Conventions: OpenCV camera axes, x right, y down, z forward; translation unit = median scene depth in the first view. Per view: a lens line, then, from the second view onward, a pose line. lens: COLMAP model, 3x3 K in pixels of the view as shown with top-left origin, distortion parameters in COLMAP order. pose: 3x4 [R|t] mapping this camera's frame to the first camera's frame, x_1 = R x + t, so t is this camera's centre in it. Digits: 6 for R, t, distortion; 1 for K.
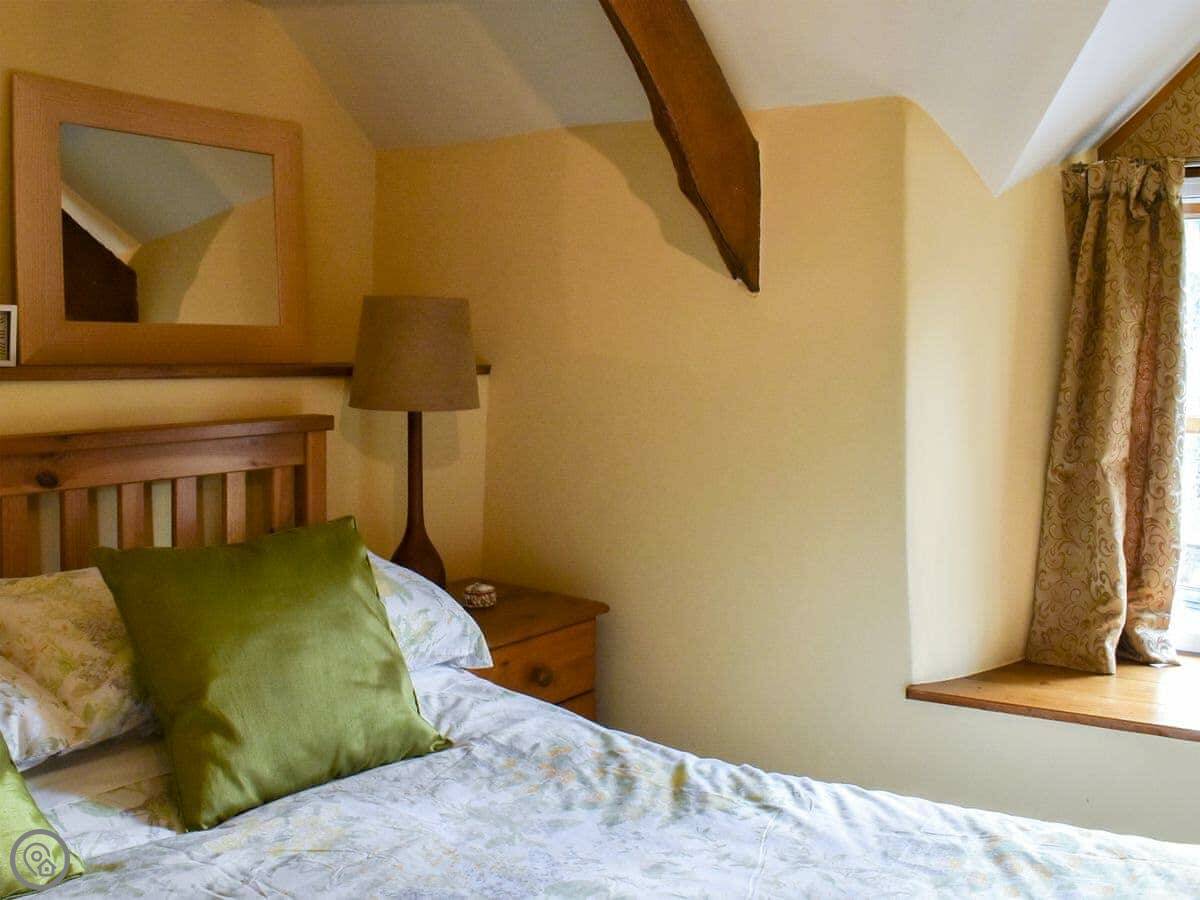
lens RADIAL K [[1130.5, 0, 621.8], [0, 1130.5, 452.2], [0, 0, 1]] dist [-0.096220, 0.000223]
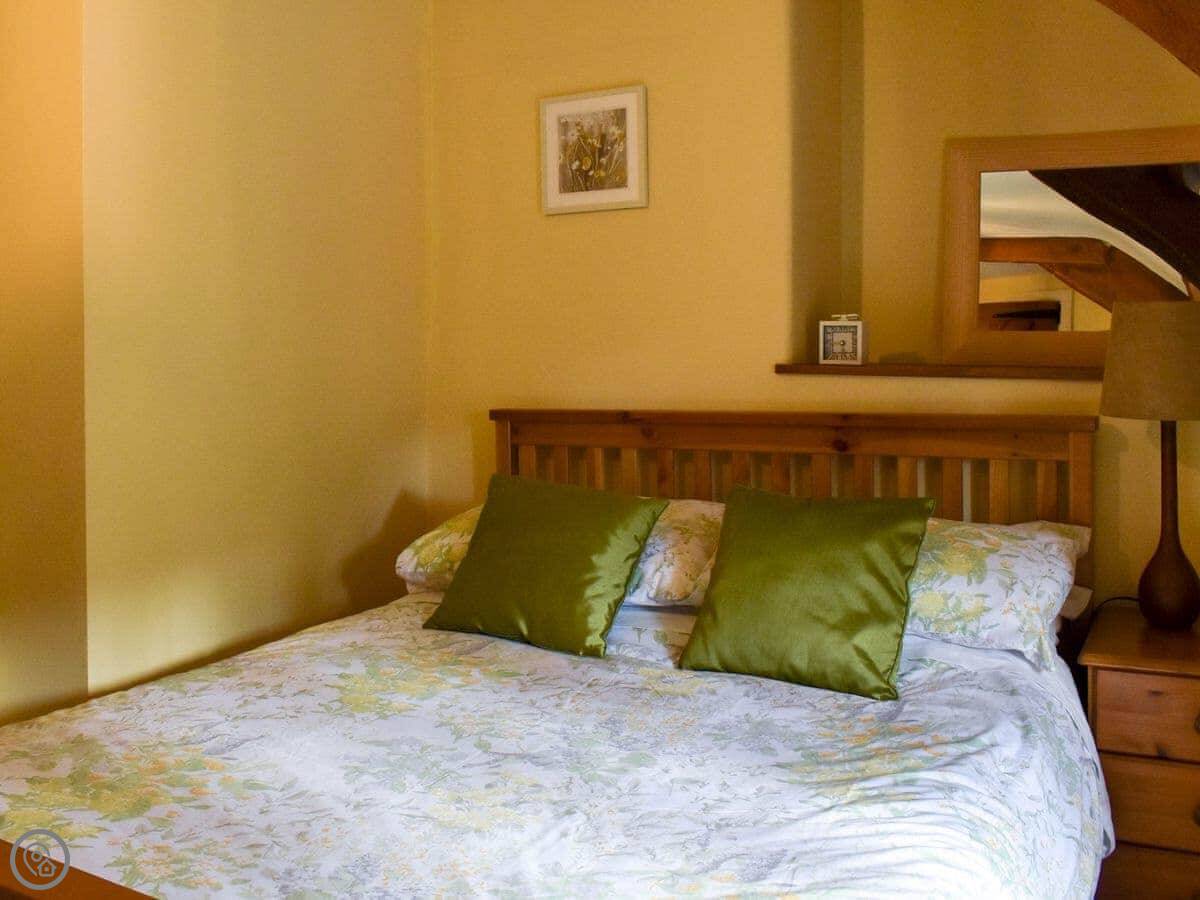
lens RADIAL K [[1130.5, 0, 621.8], [0, 1130.5, 452.2], [0, 0, 1]] dist [-0.096220, 0.000223]
pose [[0.185943, 0.089808, -0.978448, 0.836521], [-0.084868, 0.993560, 0.075067, -0.051288], [0.978889, 0.069080, 0.192367, 0.451931]]
